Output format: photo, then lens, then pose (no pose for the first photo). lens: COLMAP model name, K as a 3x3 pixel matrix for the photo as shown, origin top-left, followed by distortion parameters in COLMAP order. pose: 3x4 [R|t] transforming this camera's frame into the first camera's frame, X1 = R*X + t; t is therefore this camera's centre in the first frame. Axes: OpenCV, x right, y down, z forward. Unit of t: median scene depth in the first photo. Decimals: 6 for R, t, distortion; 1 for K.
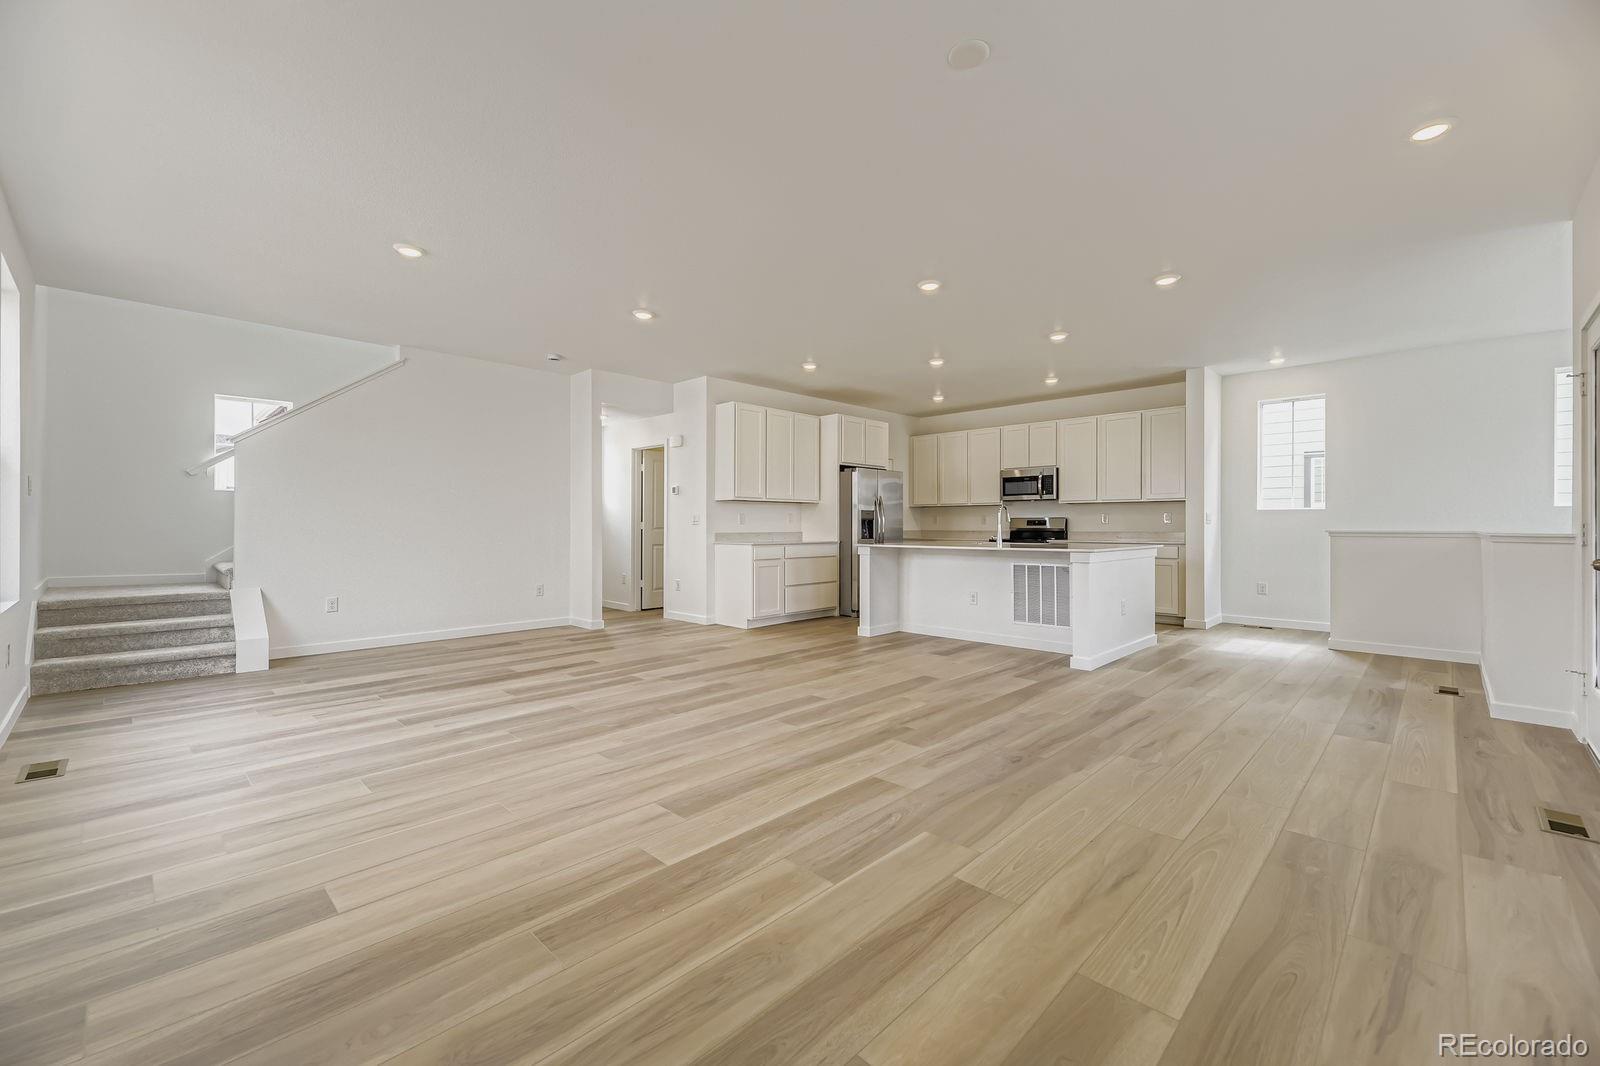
lens RADIAL K [[649.7, 0, 797.2], [0, 649.7, 526.8], [0, 0, 1]] dist [0.002342, -0.000121]
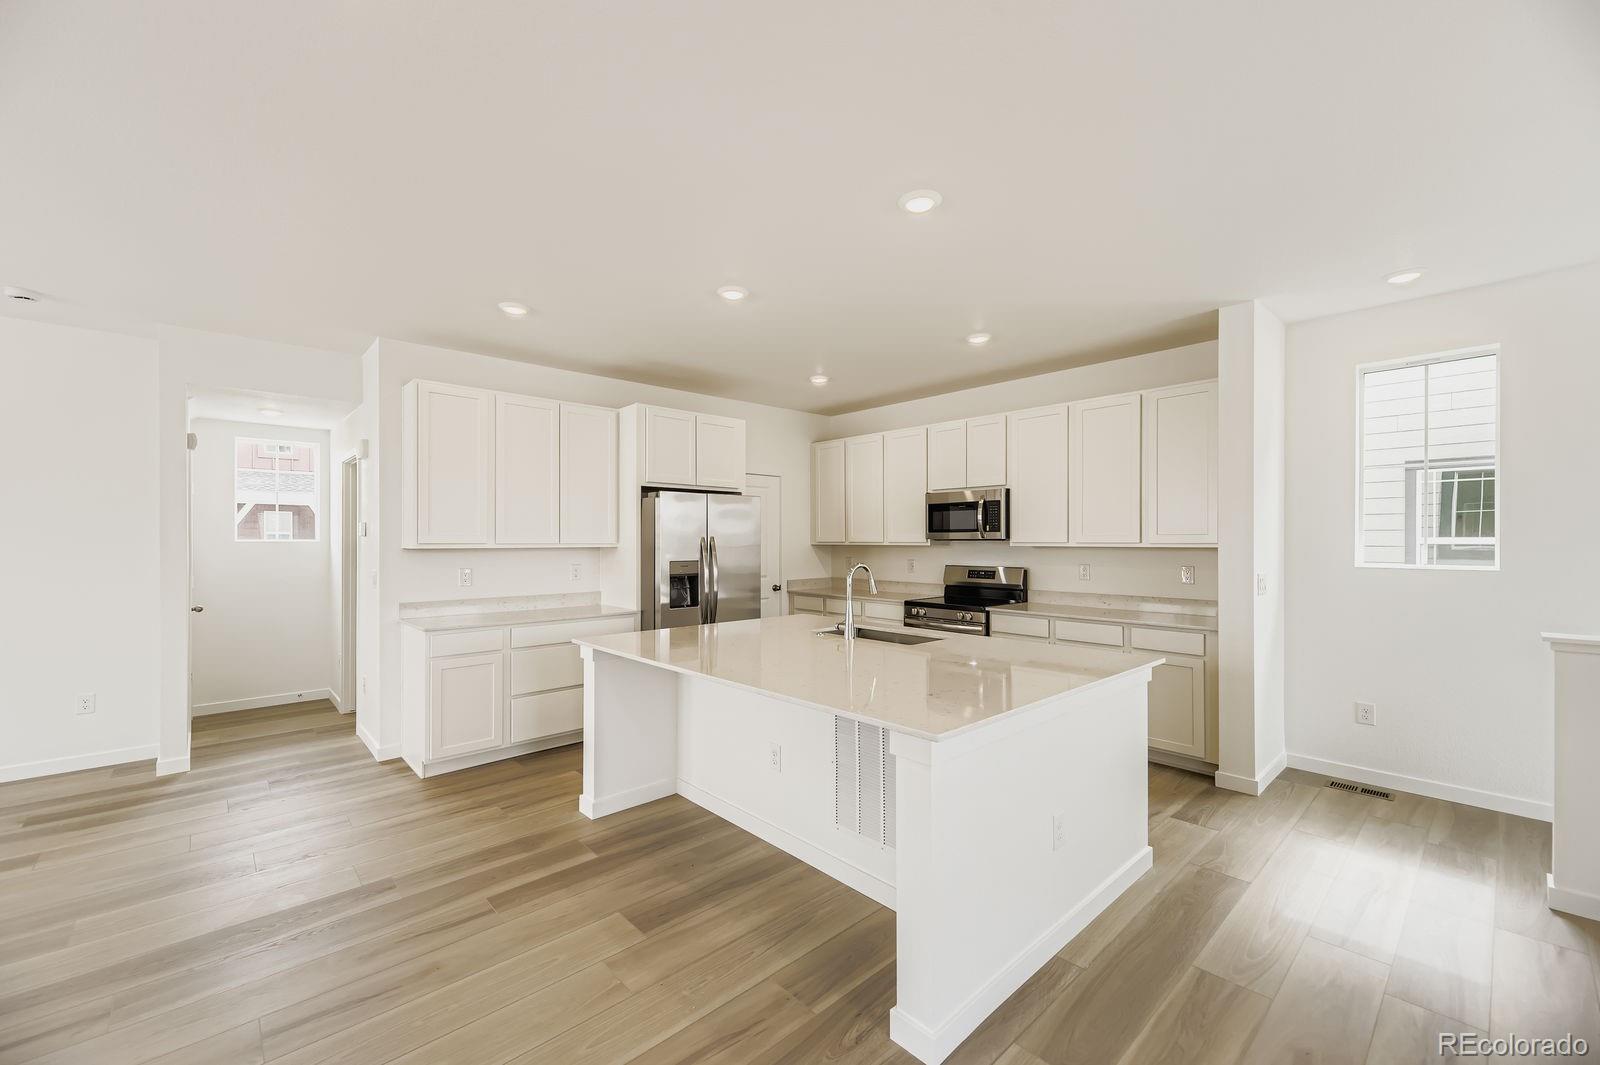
lens RADIAL K [[649.7, 0, 798.5], [0, 649.7, 540.0], [0, 0, 1]] dist [0.002342, -0.000121]
pose [[0.998858, -0.000978, -0.047776, 0.242536], [0.000829, 0.999995, -0.003145, -0.042277], [0.047779, 0.003102, 0.998853, 0.391206]]
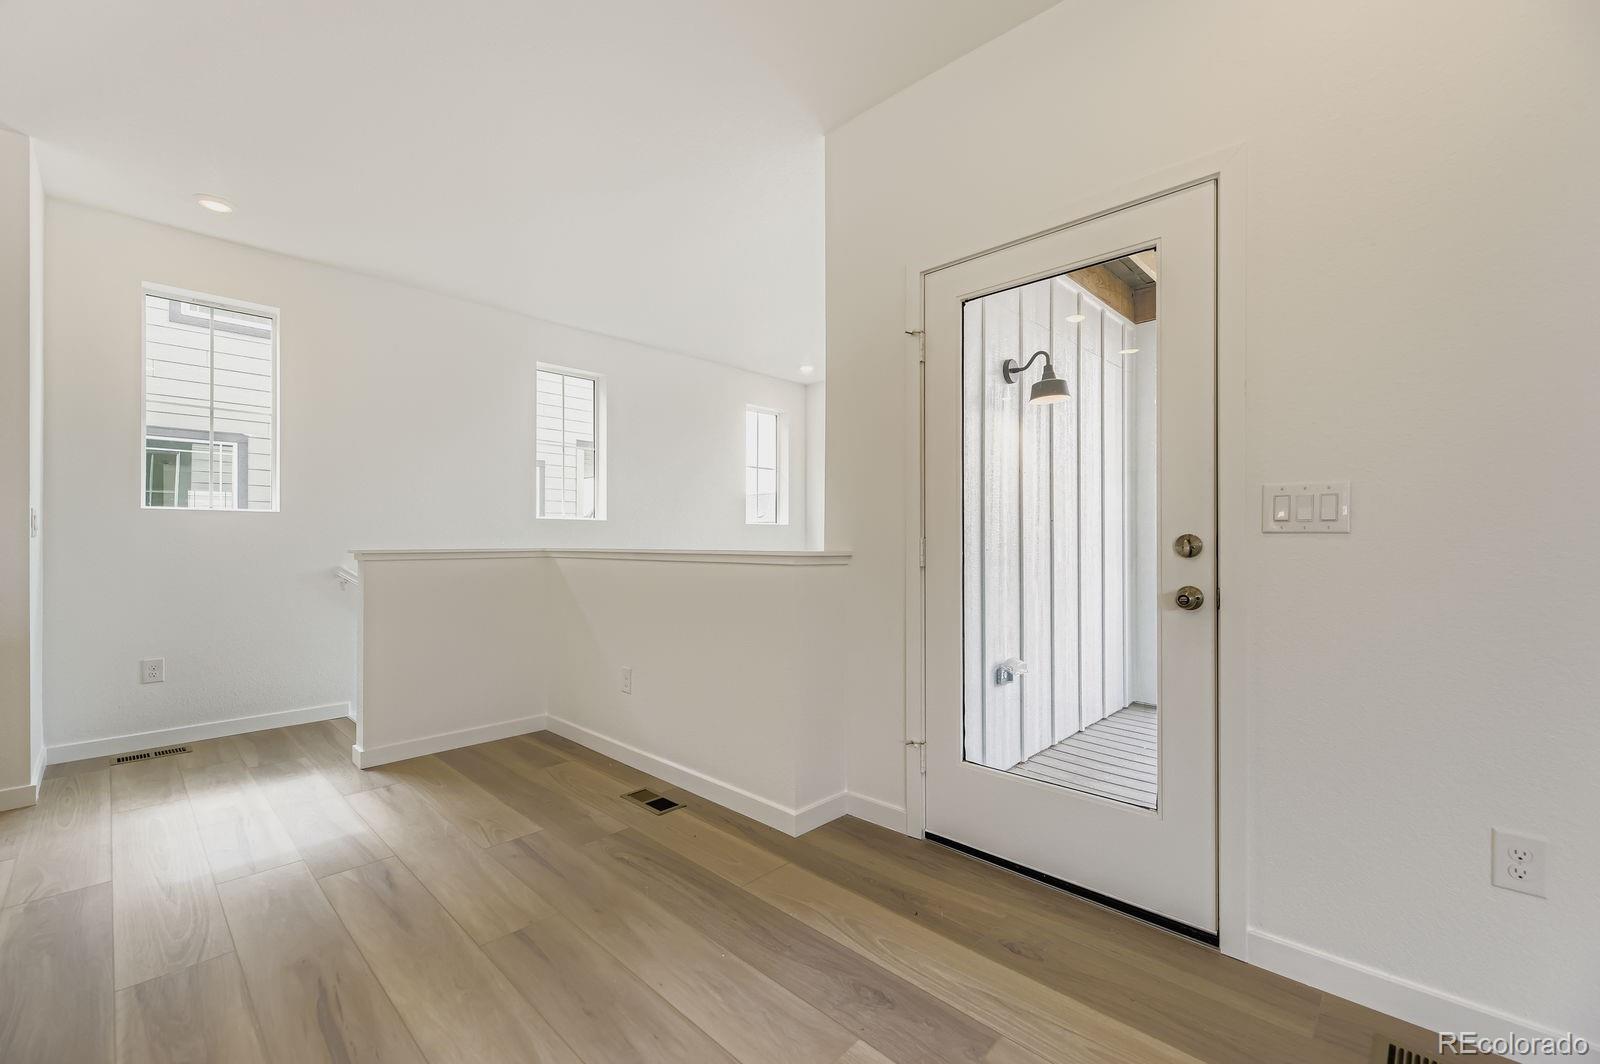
lens RADIAL K [[671.8, 0, 797.6], [0, 671.8, 538.5], [0, 0, 1]] dist [0.003336, 0.000408]
pose [[-0.014383, 0.000899, 0.999896, 0.182998], [0.002558, 0.999996, -0.000862, -0.001740], [-0.999893, 0.002545, -0.014386, 0.468329]]
